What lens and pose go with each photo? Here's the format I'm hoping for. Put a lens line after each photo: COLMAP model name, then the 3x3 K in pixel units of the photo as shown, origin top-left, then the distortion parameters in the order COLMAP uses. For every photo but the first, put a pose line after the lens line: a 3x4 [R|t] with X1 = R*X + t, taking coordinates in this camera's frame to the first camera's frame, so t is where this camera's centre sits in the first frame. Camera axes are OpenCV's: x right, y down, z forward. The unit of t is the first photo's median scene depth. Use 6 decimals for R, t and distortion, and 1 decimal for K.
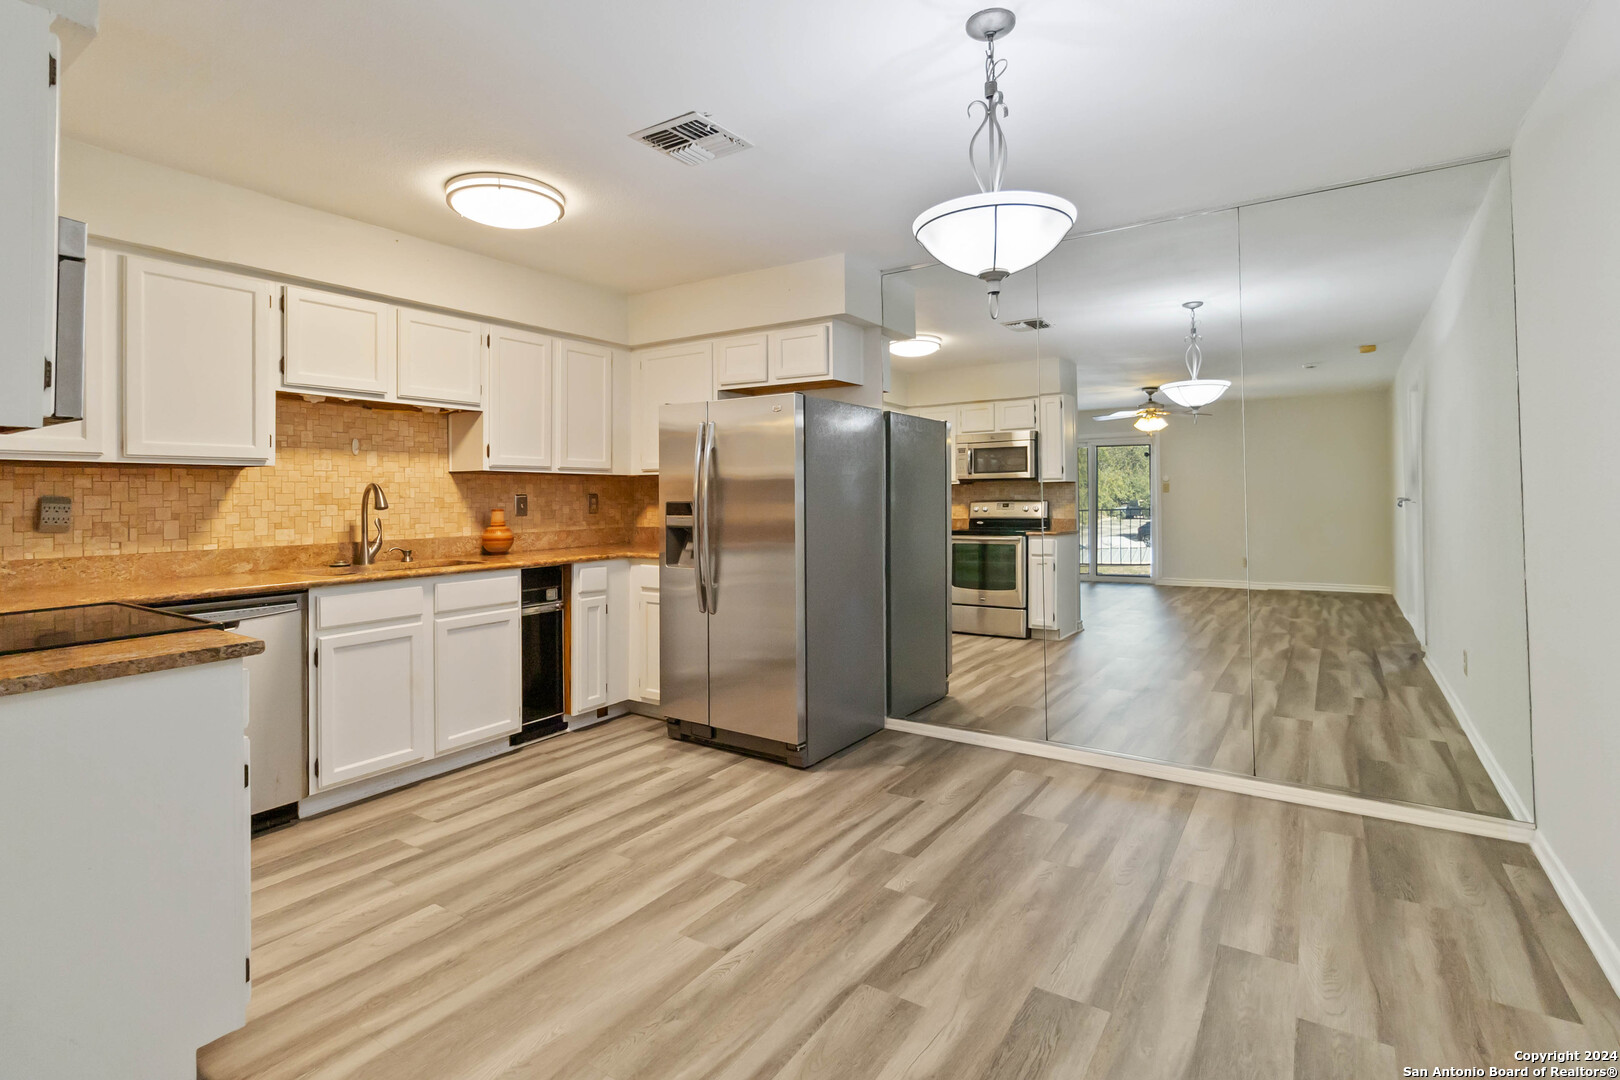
lens RADIAL K [[786.5, 0, 810.9], [0, 786.5, 491.5], [0, 0, 1]] dist [0.000554, 0.000160]
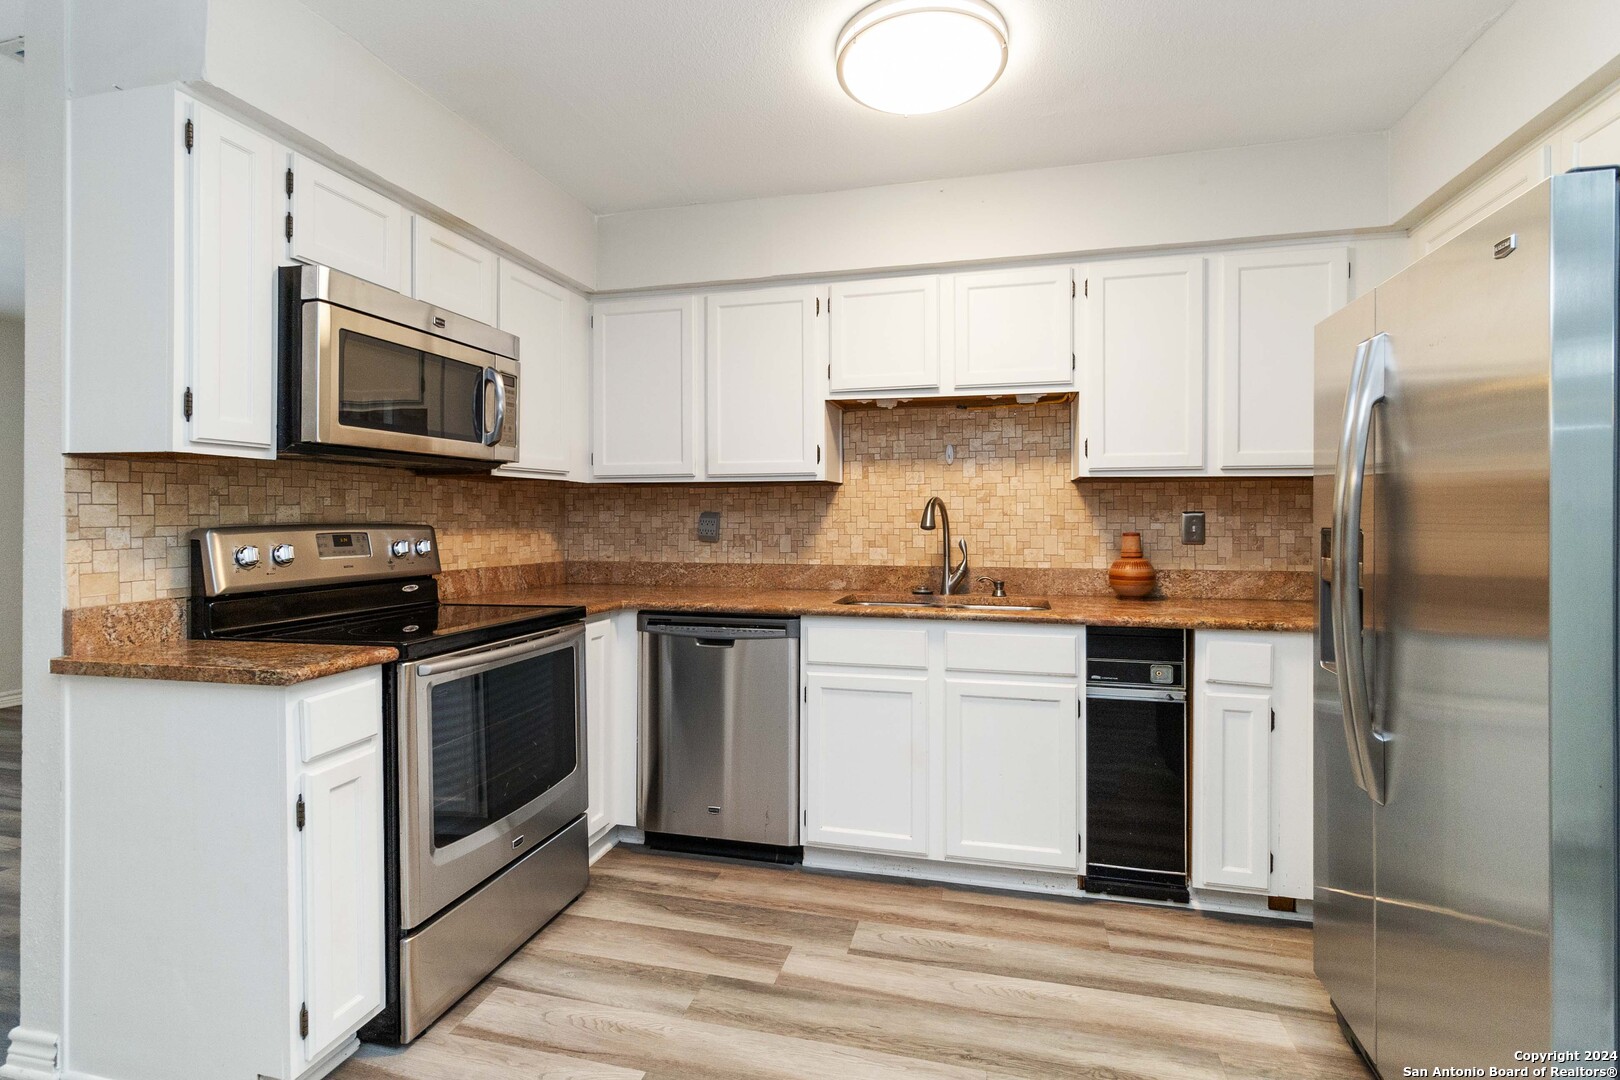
lens RADIAL K [[770.5, 0, 813.0], [0, 770.5, 516.6], [0, 0, 1]] dist [0.012703, 0.000024]
pose [[0.336450, 0.009162, -0.941657, 0.161327], [0.001044, 0.999948, 0.010102, 0.001419], [0.941701, -0.004382, 0.336423, 0.593009]]
